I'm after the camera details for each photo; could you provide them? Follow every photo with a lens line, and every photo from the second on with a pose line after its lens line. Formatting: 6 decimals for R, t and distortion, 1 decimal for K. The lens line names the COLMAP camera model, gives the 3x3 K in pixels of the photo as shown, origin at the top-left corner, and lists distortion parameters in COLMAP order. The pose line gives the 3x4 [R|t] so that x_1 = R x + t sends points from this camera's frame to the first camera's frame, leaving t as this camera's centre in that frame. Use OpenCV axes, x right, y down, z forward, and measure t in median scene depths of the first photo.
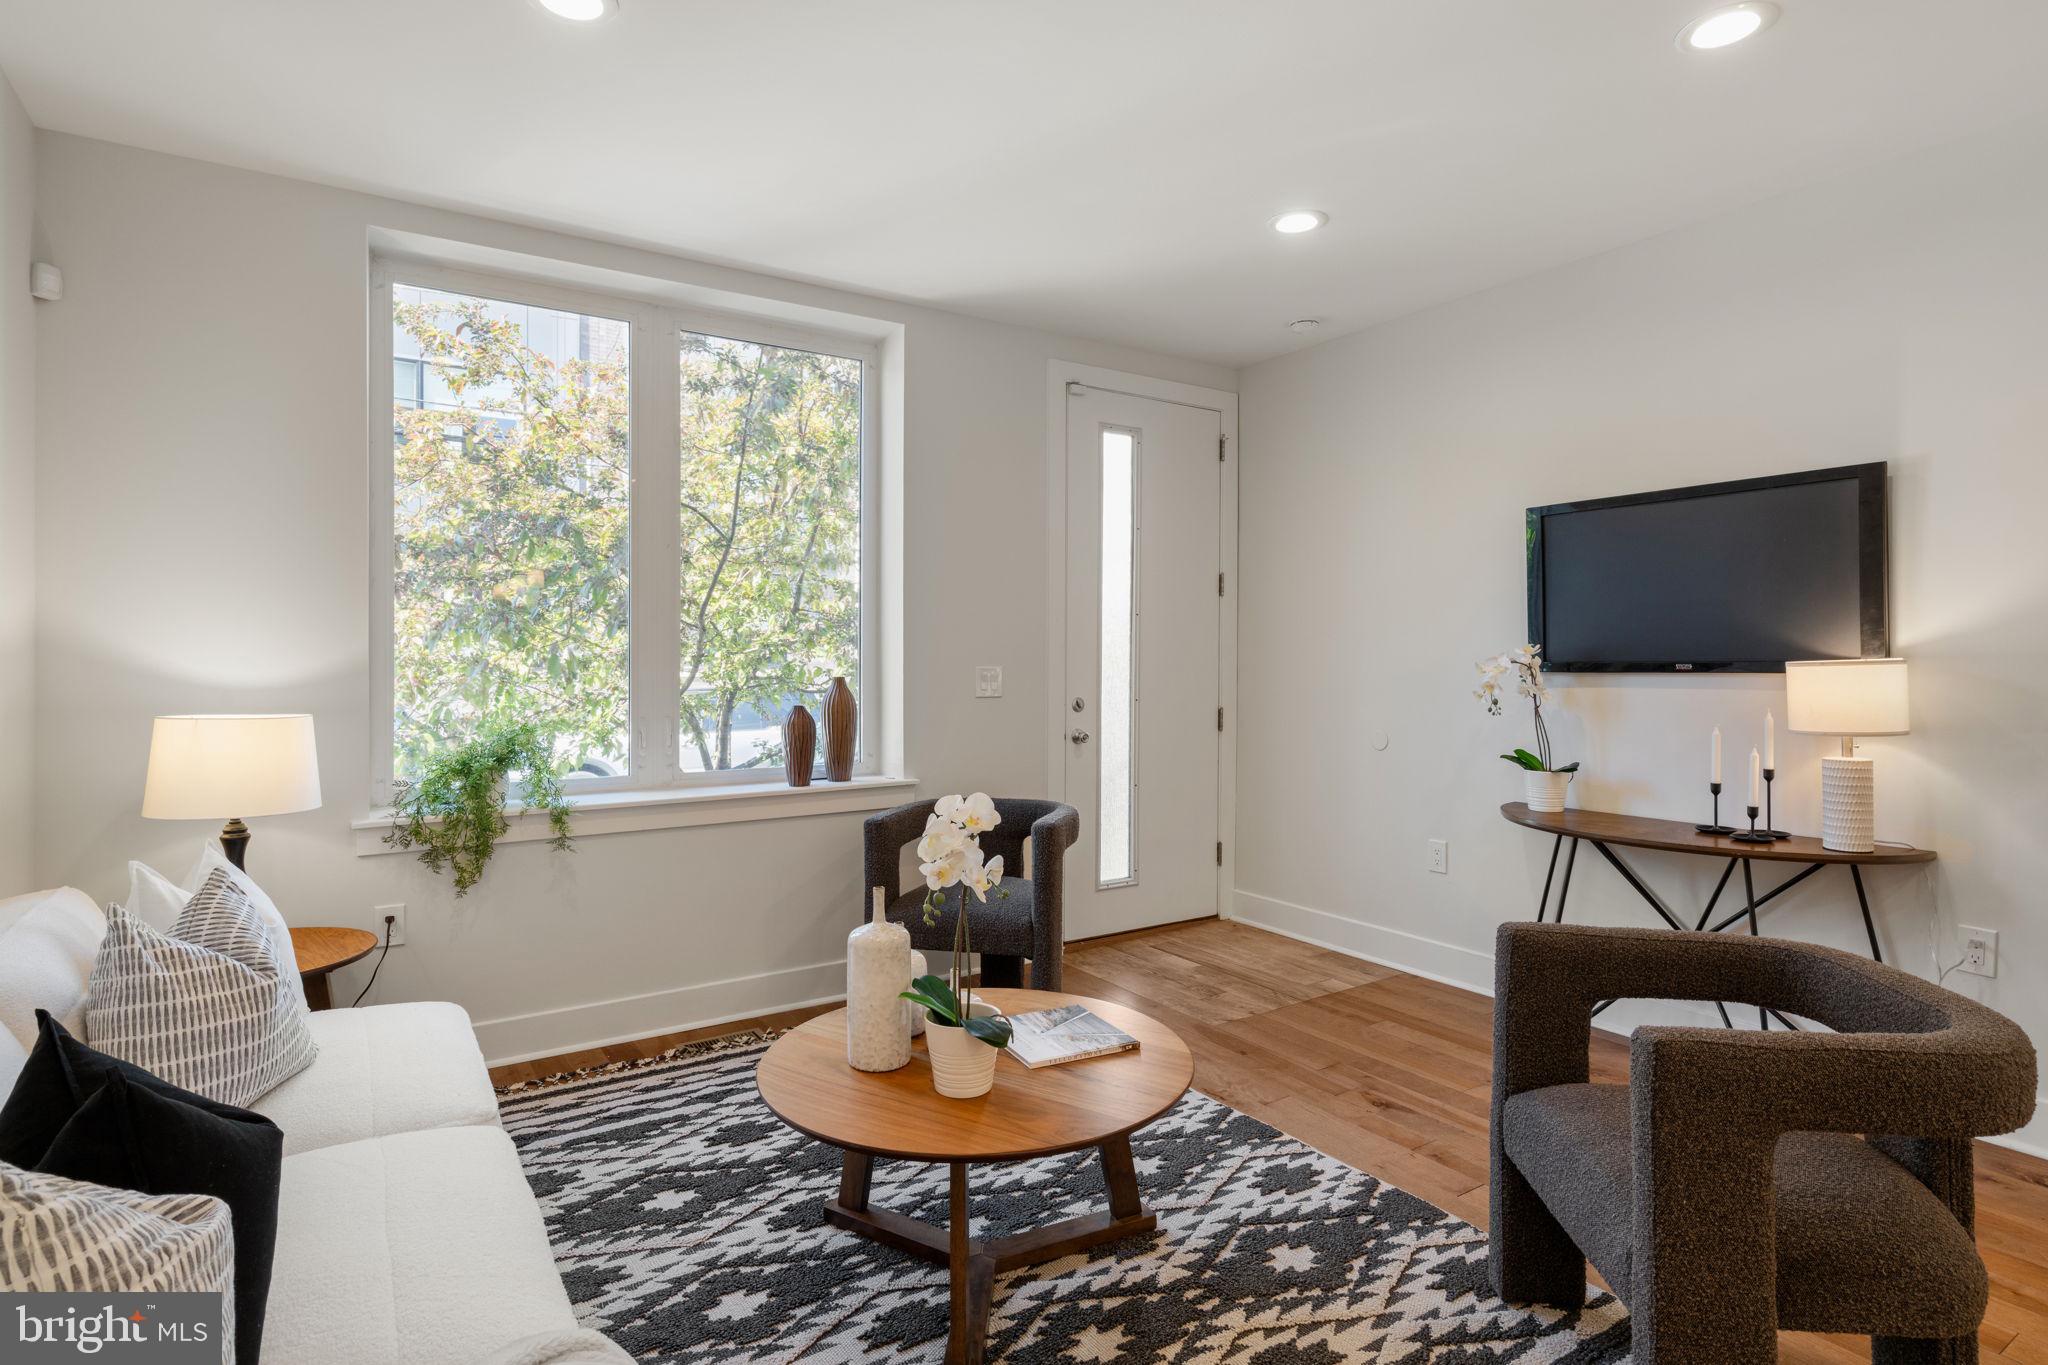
lens RADIAL K [[1046.0, 0, 1019.1], [0, 1046.0, 666.4], [0, 0, 1]] dist [0.004257, -0.000457]
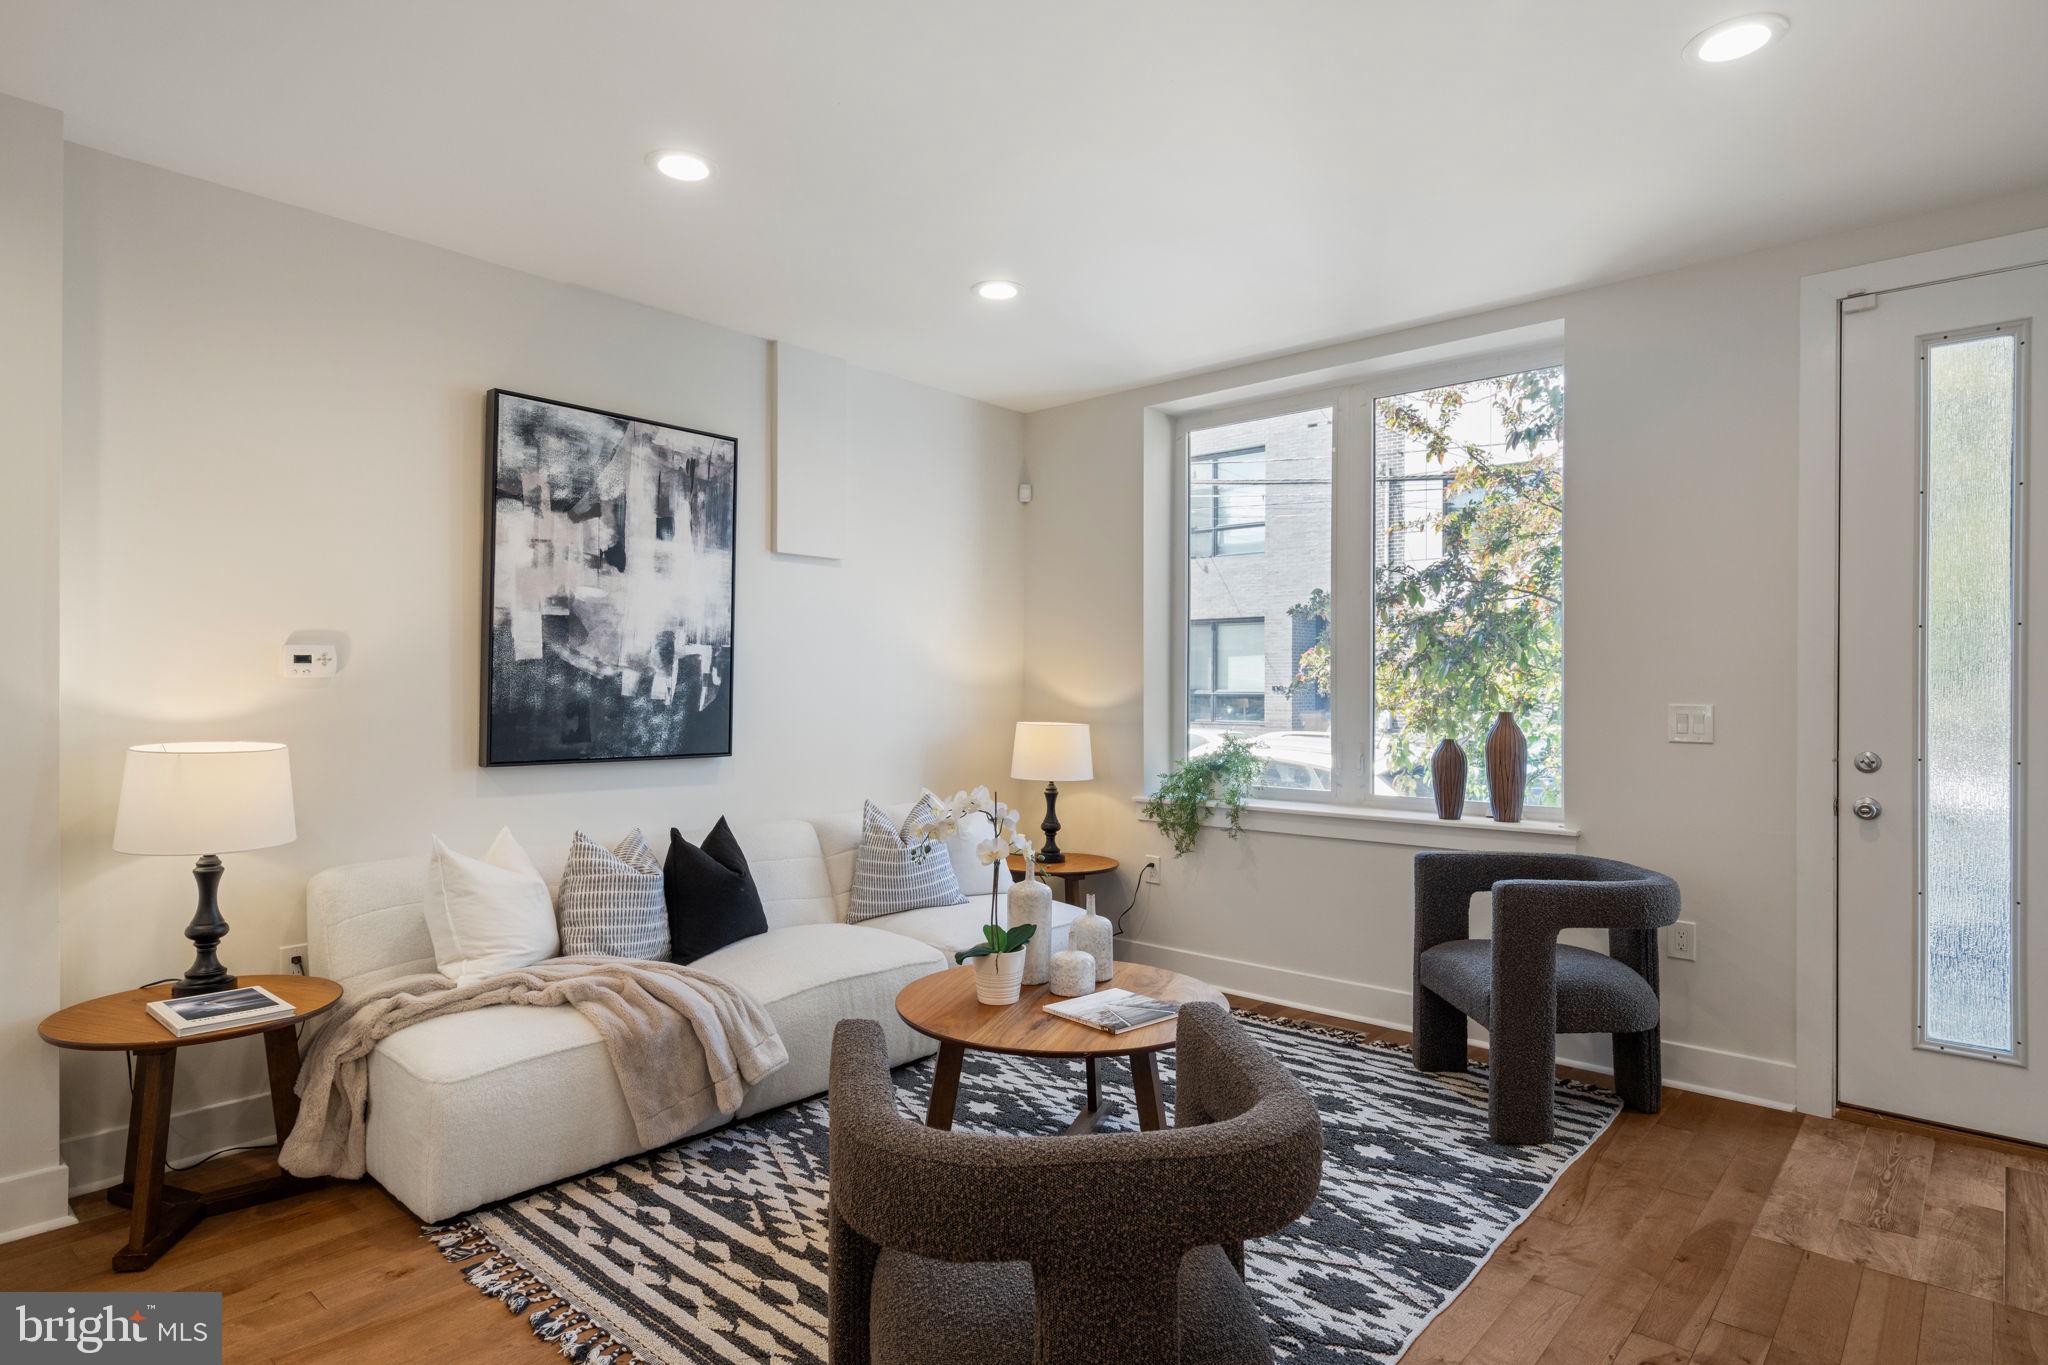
lens RADIAL K [[1134.7, 0, 1023.5], [0, 1134.7, 695.0], [0, 0, 1]] dist [0.002958, 0.003225]
pose [[0.255752, 0.030783, -0.966252, 0.846411], [0.016592, 0.999206, 0.036224, -0.059995], [0.966600, -0.025297, 0.255038, 0.361335]]
